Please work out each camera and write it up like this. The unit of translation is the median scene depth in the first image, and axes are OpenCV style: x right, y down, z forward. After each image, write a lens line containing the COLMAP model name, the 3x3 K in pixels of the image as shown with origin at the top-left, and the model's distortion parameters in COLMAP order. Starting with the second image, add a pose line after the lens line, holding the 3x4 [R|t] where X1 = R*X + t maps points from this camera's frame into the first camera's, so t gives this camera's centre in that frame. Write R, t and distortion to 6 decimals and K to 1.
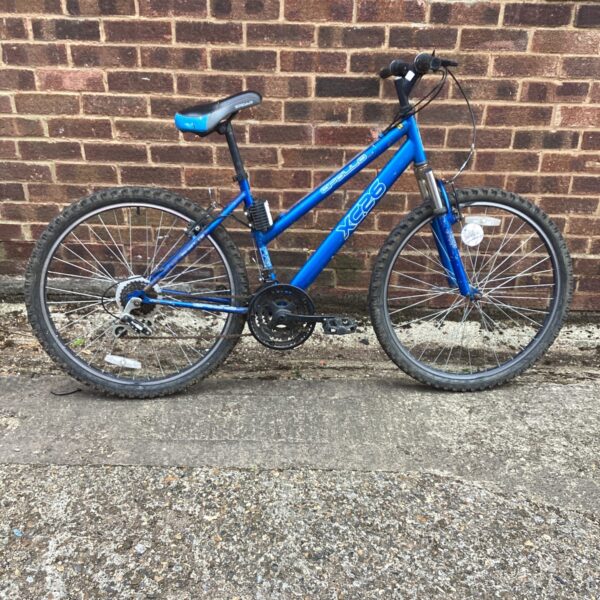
lens RADIAL K [[701.2, 0, 295.0], [0, 701.2, 308.6], [0, 0, 1]] dist [0.003639, 0.000000]
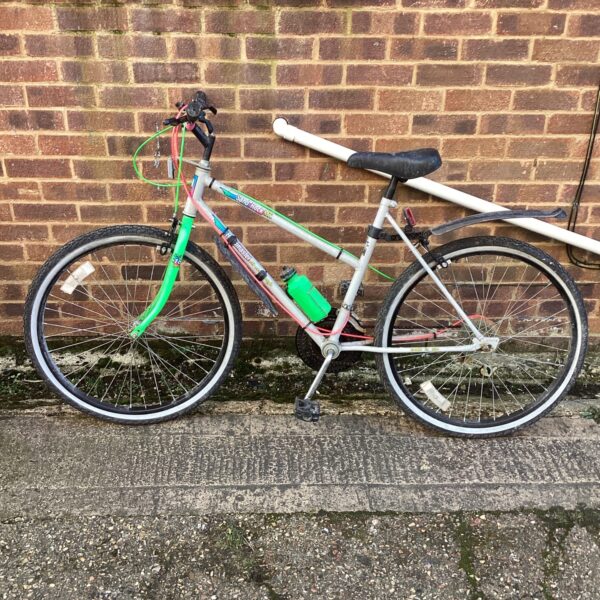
lens RADIAL K [[701.2, 0, 386.3], [0, 701.2, 310.3], [0, 0, 1]] dist [0.003639, 0.000000]
pose [[0.999791, -0.012133, 0.016482, 0.983602], [0.012632, 0.999455, -0.030488, 0.001833], [-0.016103, 0.030690, 0.999399, -0.007489]]
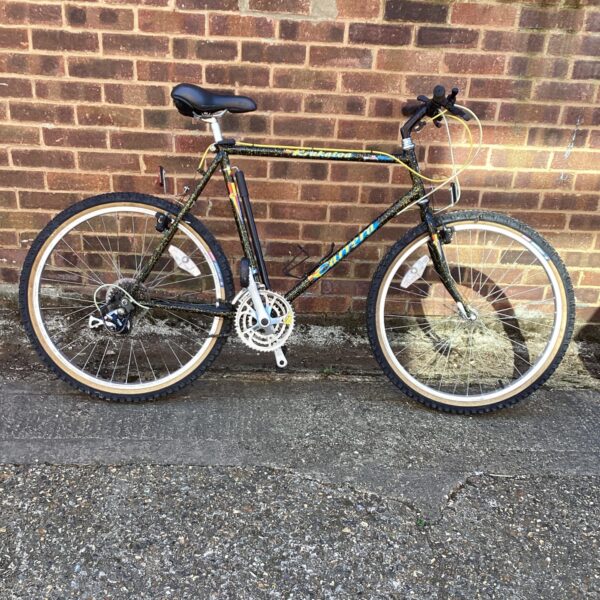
lens RADIAL K [[701.2, 0, 306.7], [0, 701.2, 310.1], [0, 0, 1]] dist [0.003639, 0.000000]
pose [[0.996367, 0.004427, 0.085046, 0.143394], [-0.002568, 0.999756, -0.021944, 0.021725], [-0.085122, 0.021646, 0.996135, -0.041301]]
